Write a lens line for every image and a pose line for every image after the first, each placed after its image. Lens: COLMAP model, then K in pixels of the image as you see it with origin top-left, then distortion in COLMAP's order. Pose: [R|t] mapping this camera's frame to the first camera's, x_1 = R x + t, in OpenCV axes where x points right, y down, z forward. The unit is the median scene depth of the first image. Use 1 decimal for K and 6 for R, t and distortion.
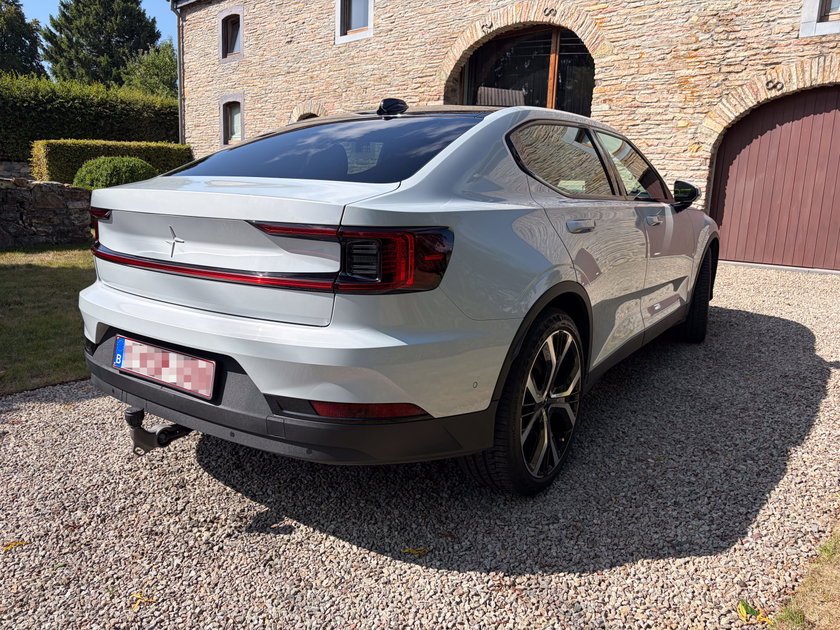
lens RADIAL K [[626.4, 0, 420.0], [0, 626.4, 315.0], [0, 0, 1]] dist [0.054789, -0.048006]
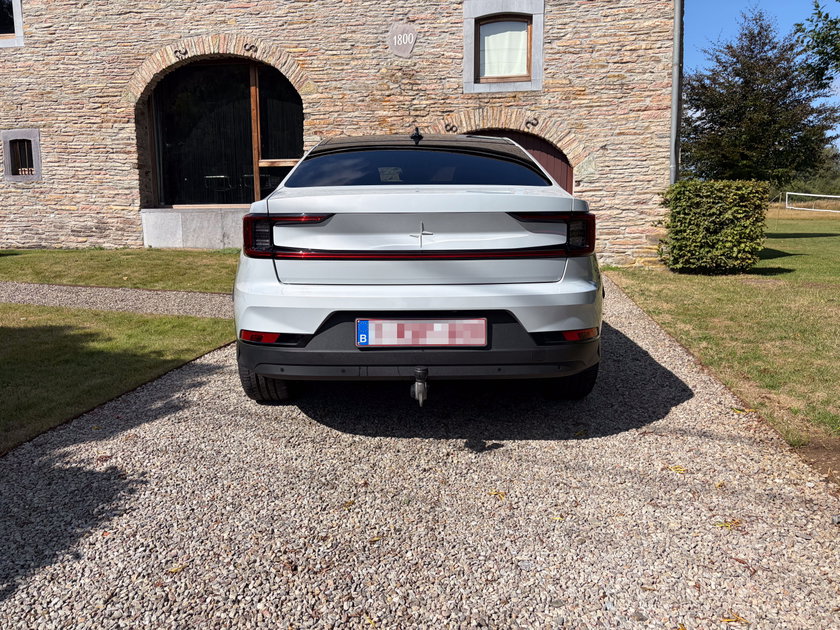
lens RADIAL K [[626.4, 0, 420.0], [0, 626.4, 315.0], [0, 0, 1]] dist [0.054789, -0.048006]
pose [[0.816360, -0.120668, 0.564796, -0.260849], [0.145297, 0.989387, 0.001367, 0.009996], [-0.558967, 0.080948, 0.825229, -0.007100]]
